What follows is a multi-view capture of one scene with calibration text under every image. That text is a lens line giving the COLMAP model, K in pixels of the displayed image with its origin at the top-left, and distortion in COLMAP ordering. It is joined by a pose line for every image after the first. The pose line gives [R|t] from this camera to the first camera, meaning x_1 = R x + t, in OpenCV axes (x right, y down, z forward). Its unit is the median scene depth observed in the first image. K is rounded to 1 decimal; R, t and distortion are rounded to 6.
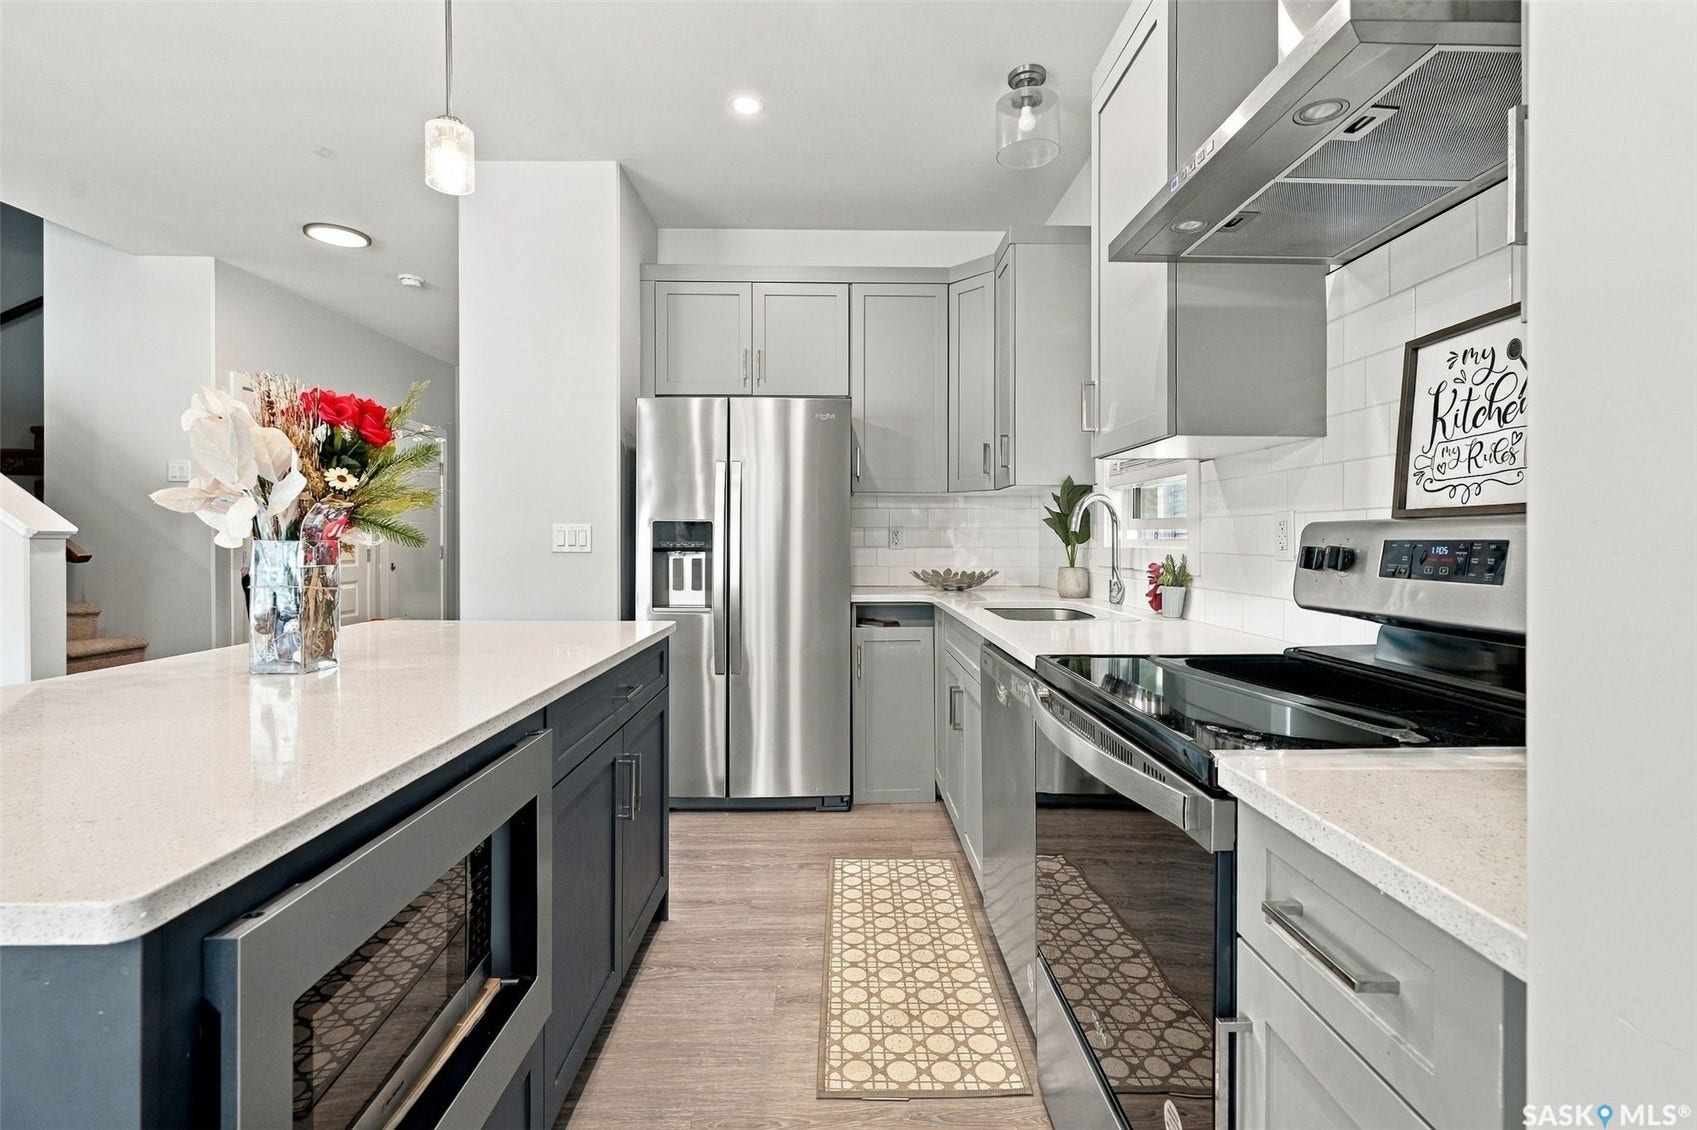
lens RADIAL K [[762.2, 0, 858.5], [0, 762.2, 544.1], [0, 0, 1]] dist [-0.007230, 0.003764]
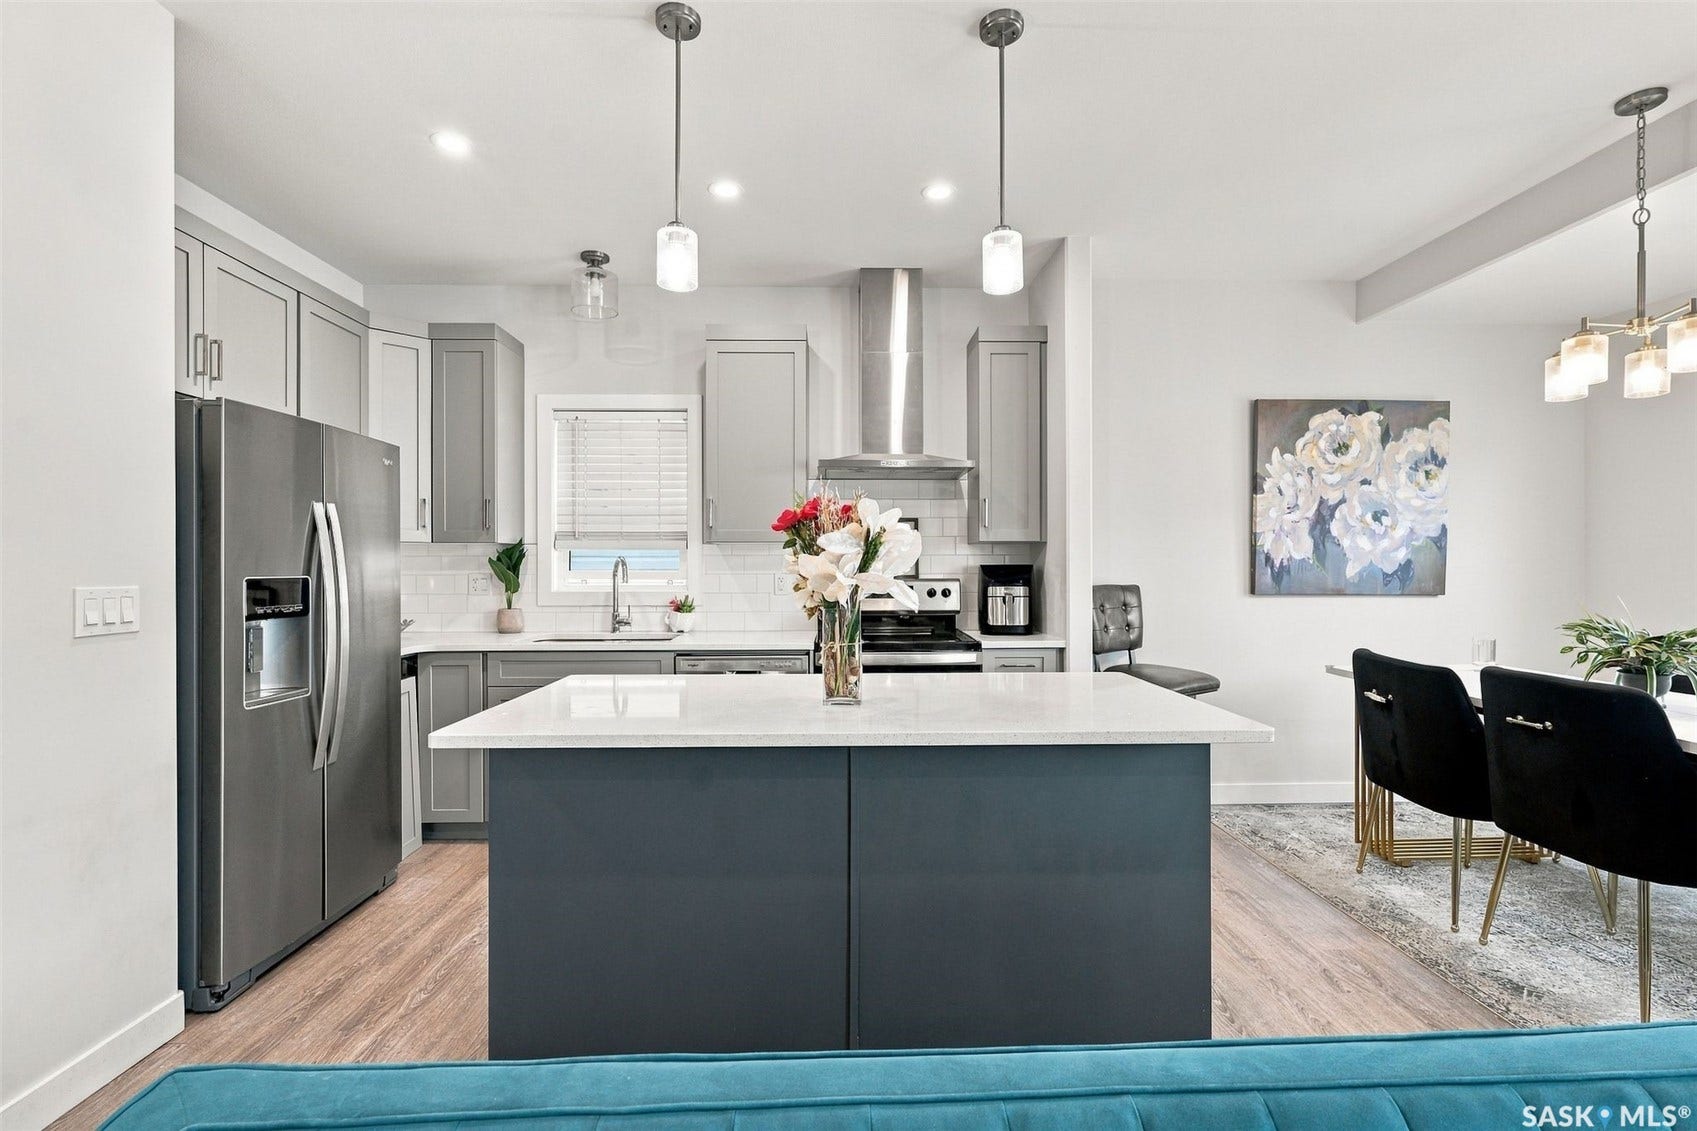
lens RADIAL K [[762.2, 0, 849.7], [0, 762.2, 563.9], [0, 0, 1]] dist [-0.007230, 0.003764]
pose [[0.010830, 0.000904, 0.999941, -2.406407], [0.008685, 0.999962, -0.000999, -0.093988], [-0.999904, 0.008695, 0.010822, 1.080668]]
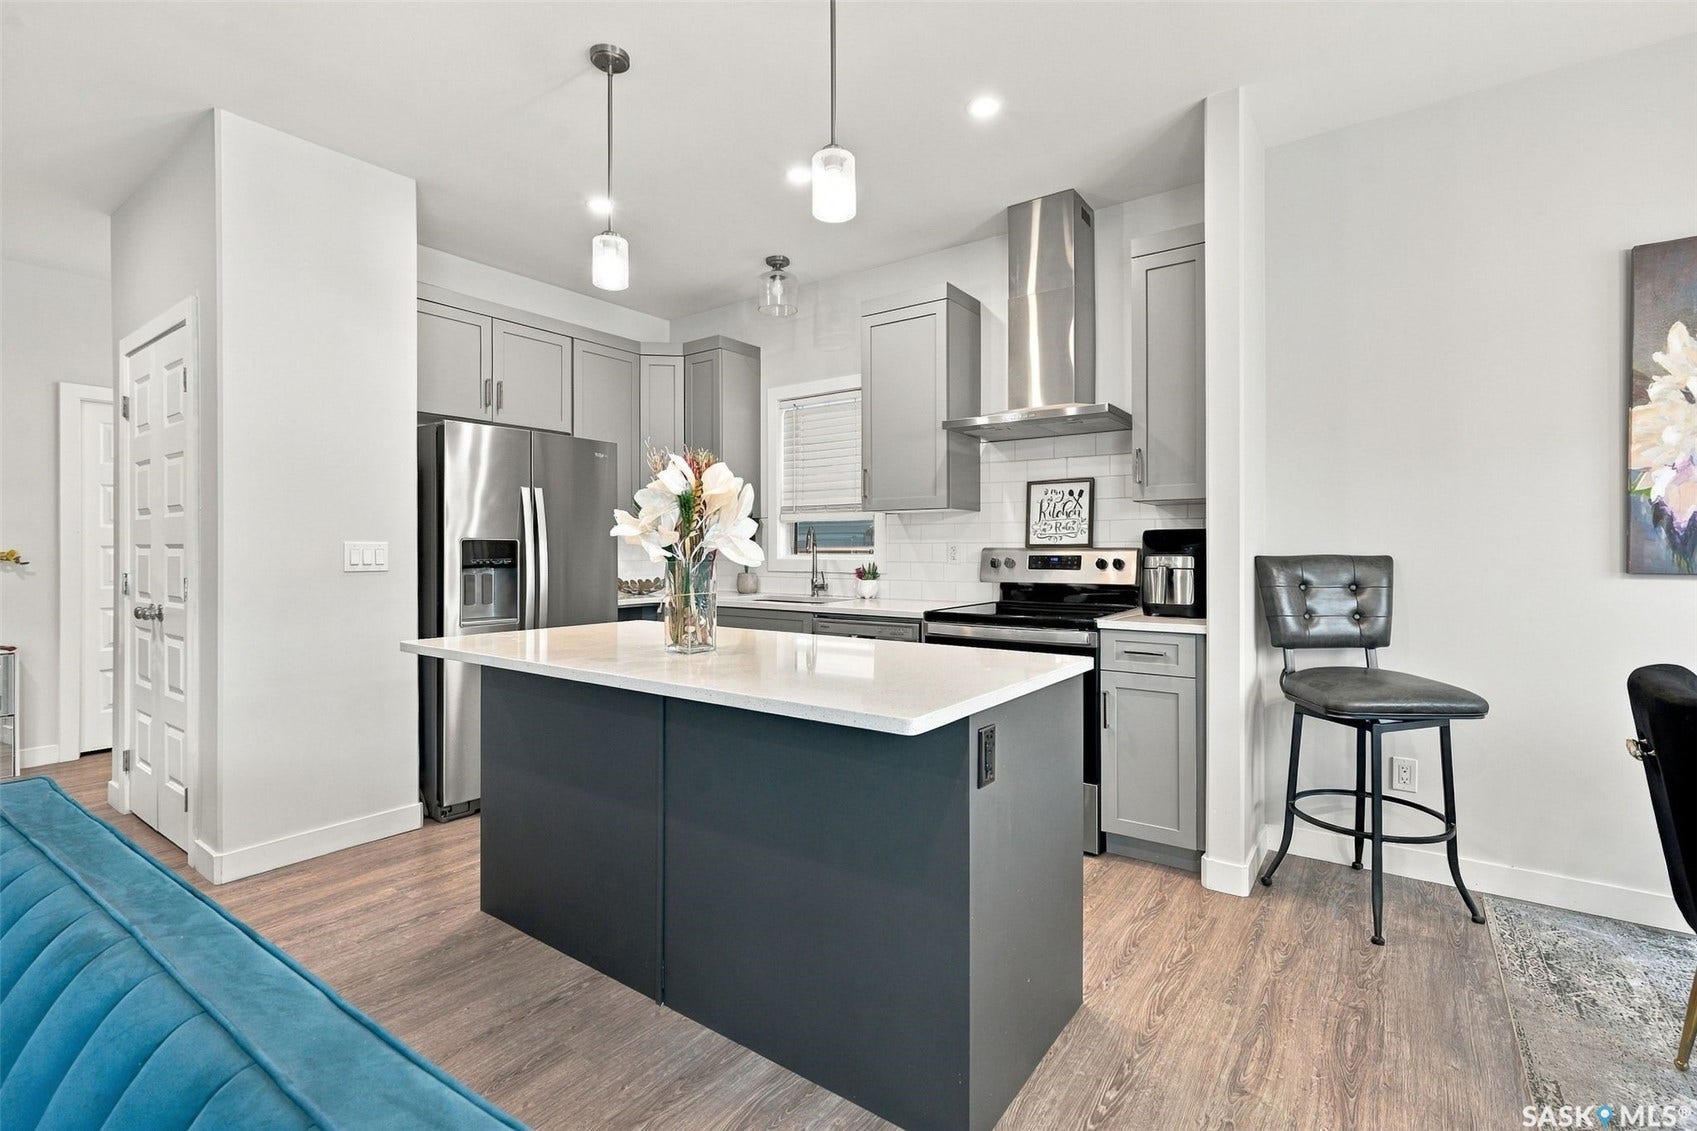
lens RADIAL K [[762.2, 0, 849.0], [0, 762.2, 549.8], [0, 0, 1]] dist [-0.007230, 0.003764]
pose [[0.612430, -0.002346, 0.790521, -1.928514], [0.006914, 0.999973, -0.002388, -0.025185], [-0.790494, 0.006928, 0.612430, -0.158248]]
